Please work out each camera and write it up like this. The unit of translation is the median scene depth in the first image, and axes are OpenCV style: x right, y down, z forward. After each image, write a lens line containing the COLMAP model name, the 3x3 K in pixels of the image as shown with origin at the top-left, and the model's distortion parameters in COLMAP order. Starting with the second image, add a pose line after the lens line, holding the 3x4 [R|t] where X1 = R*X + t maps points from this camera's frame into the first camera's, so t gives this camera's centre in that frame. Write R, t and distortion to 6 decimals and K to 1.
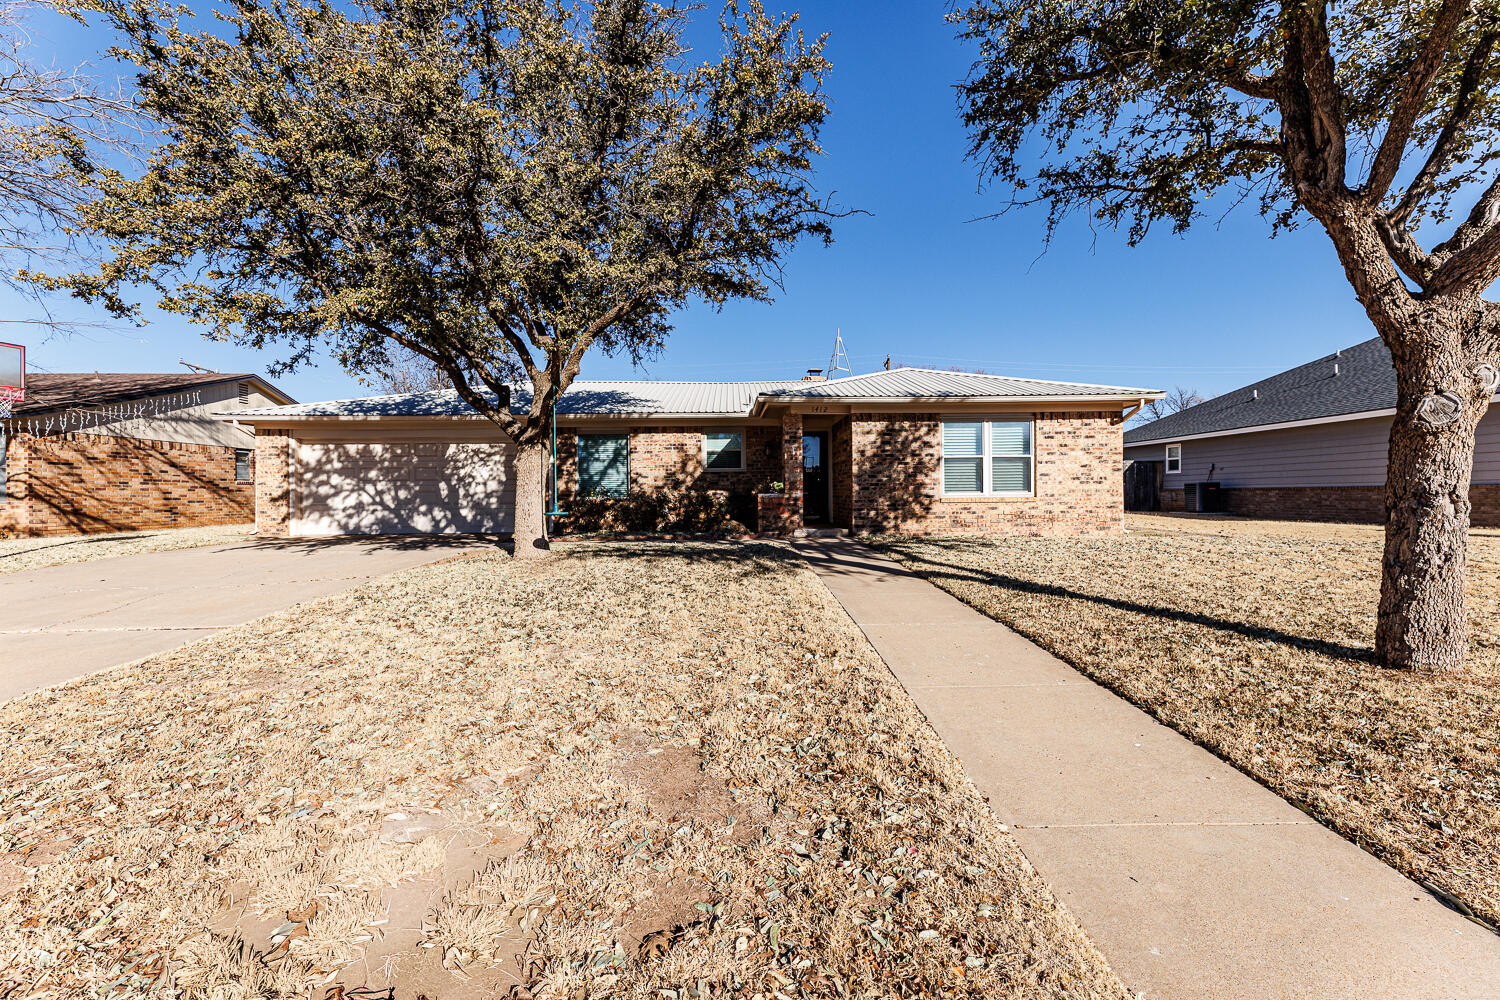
lens RADIAL K [[607.6, 0, 738.9], [0, 607.6, 496.8], [0, 0, 1]] dist [-0.000963, 0.000603]
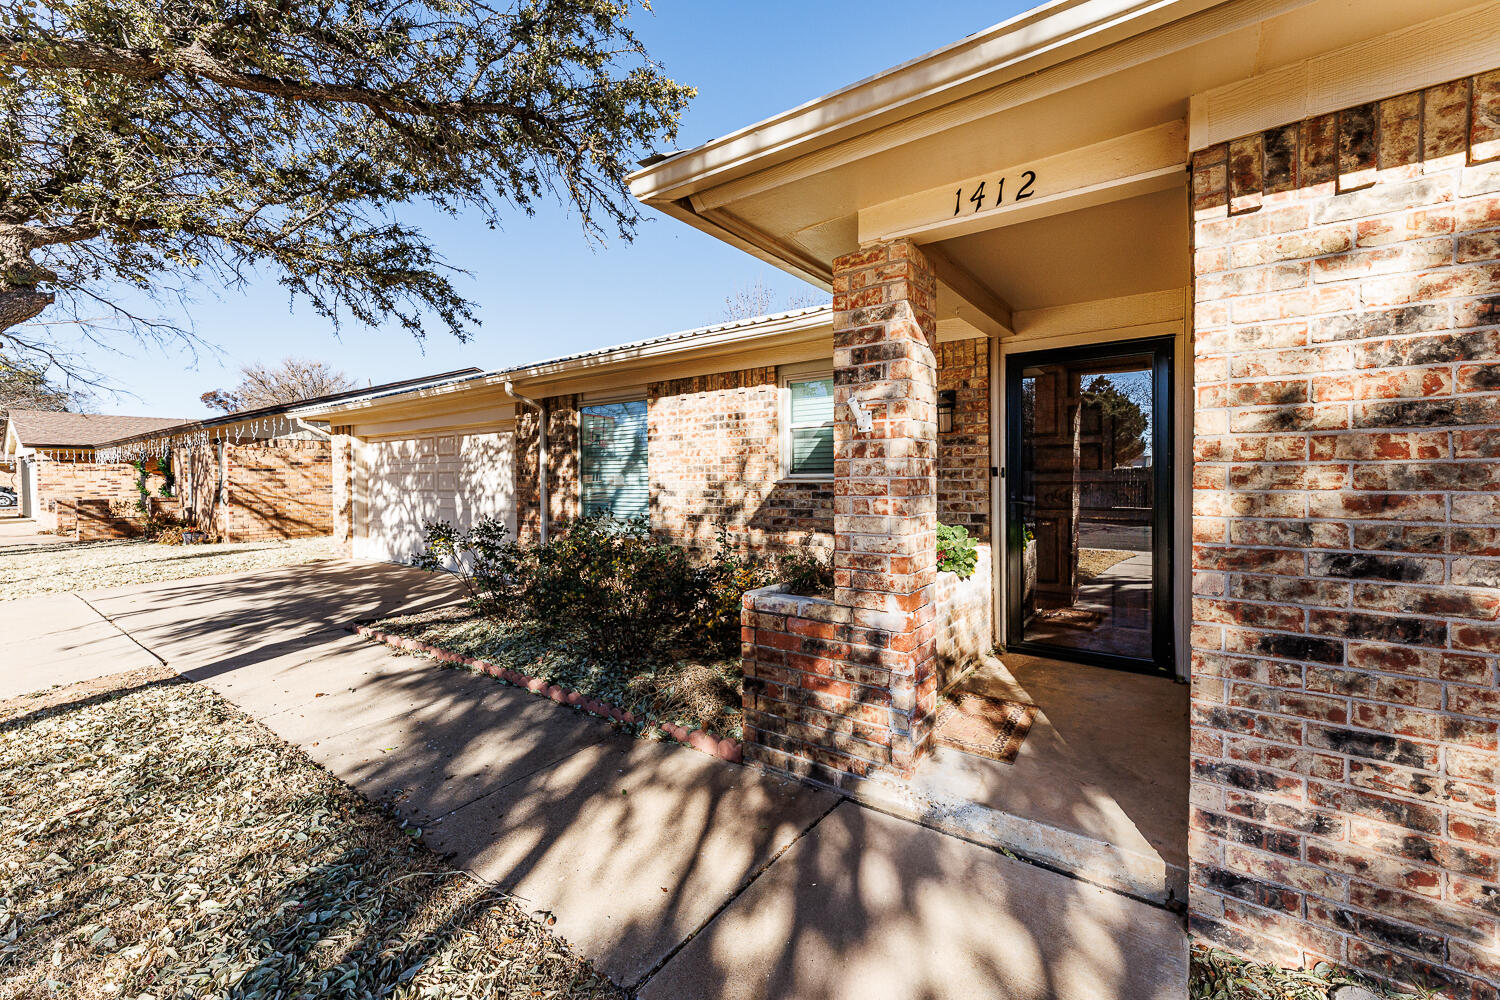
lens RADIAL K [[607.6, 0, 740.6], [0, 607.6, 491.0], [0, 0, 1]] dist [-0.000963, 0.000603]
pose [[0.790356, 0.016598, -0.612423, 0.160455], [0.000673, 0.999609, 0.027959, -0.046573], [0.612647, -0.022510, 0.790036, 0.678141]]
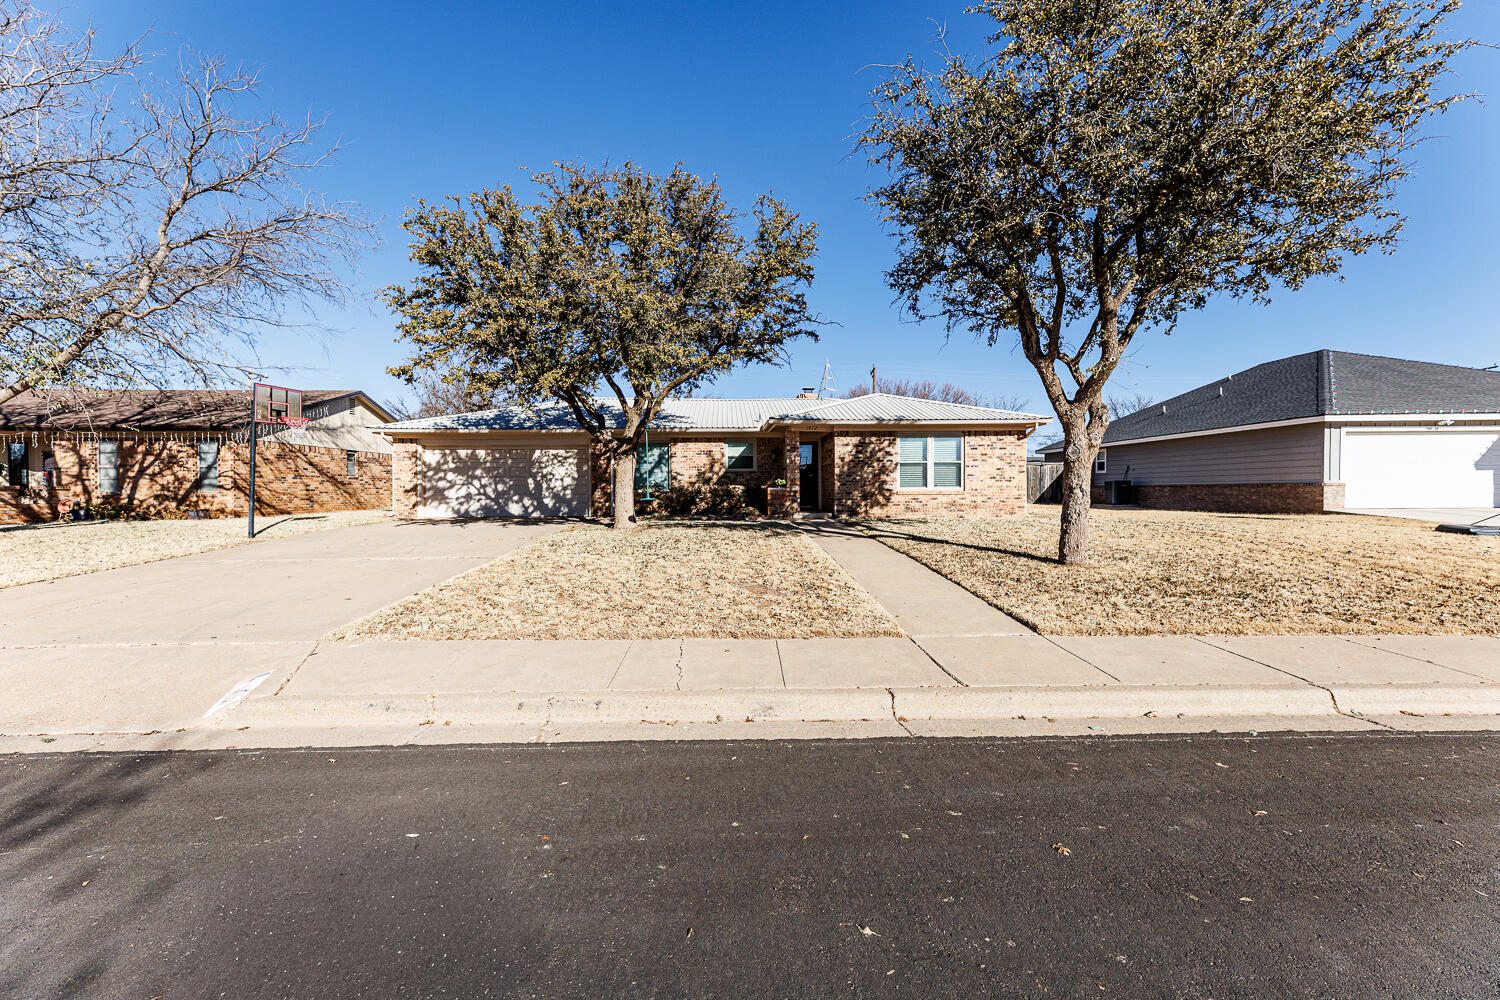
lens RADIAL K [[607.6, 0, 734.8], [0, 607.6, 489.6], [0, 0, 1]] dist [-0.000963, 0.000603]
pose [[0.999985, 0.003757, 0.004093, -0.043607], [-0.003741, 0.999986, -0.003705, 0.003991], [-0.004107, 0.003689, 0.999985, -0.345672]]
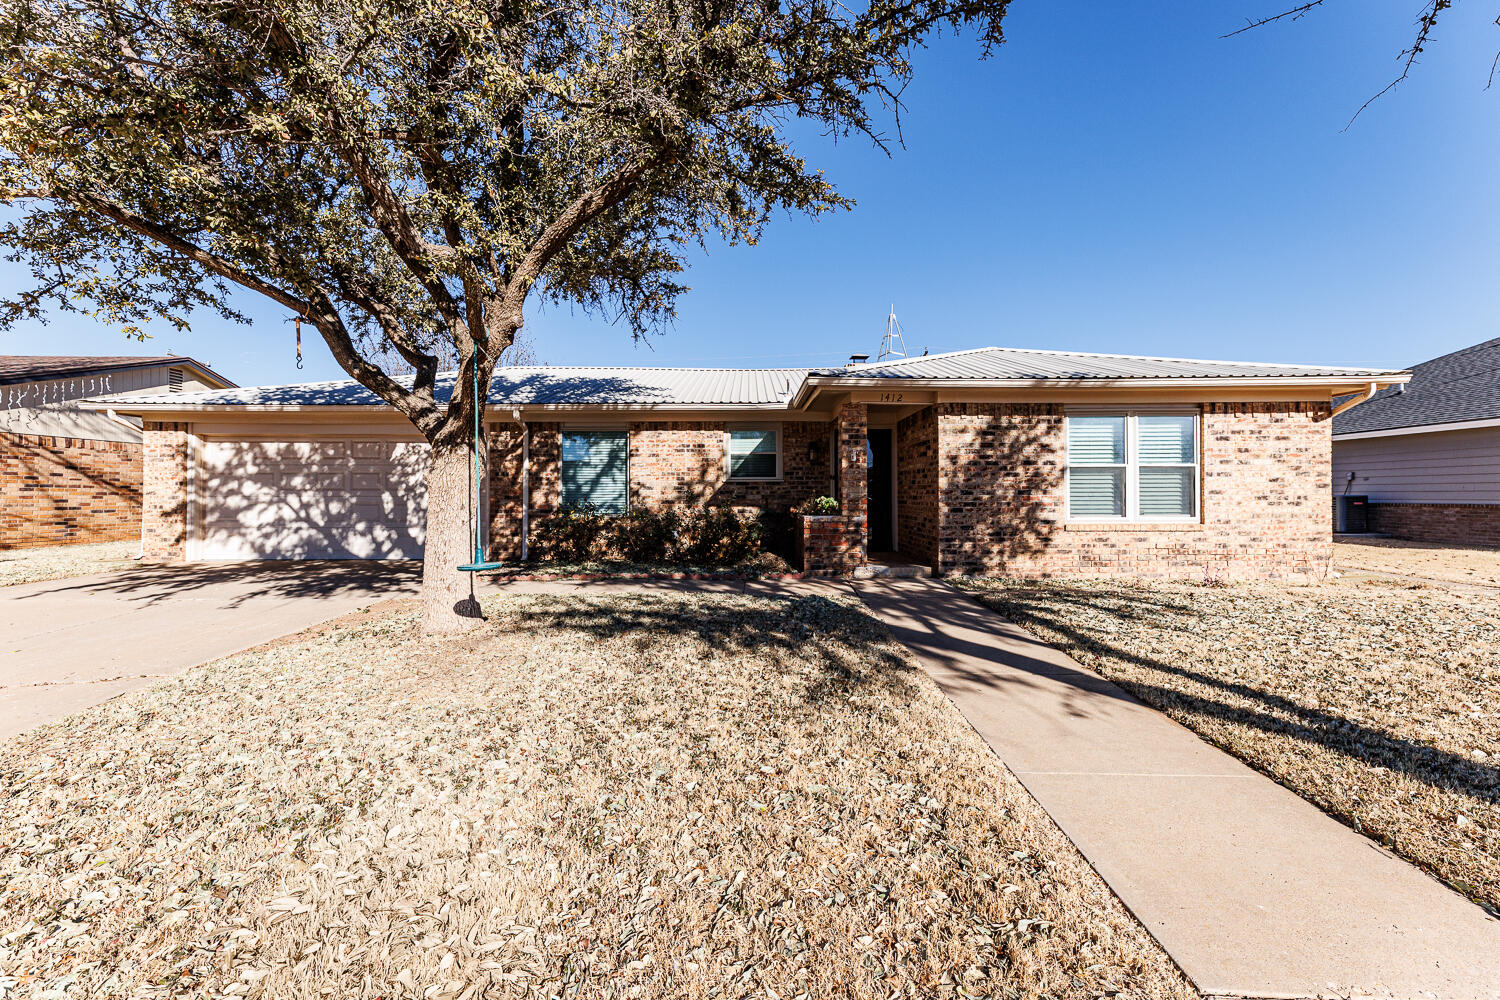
lens RADIAL K [[607.6, 0, 745.7], [0, 607.6, 490.4], [0, 0, 1]] dist [-0.000963, 0.000603]
pose [[0.999798, 0.007428, -0.018685, -0.020594], [-0.007599, 0.999930, -0.009075, -0.023762], [0.018617, 0.009215, 0.999784, 0.245481]]
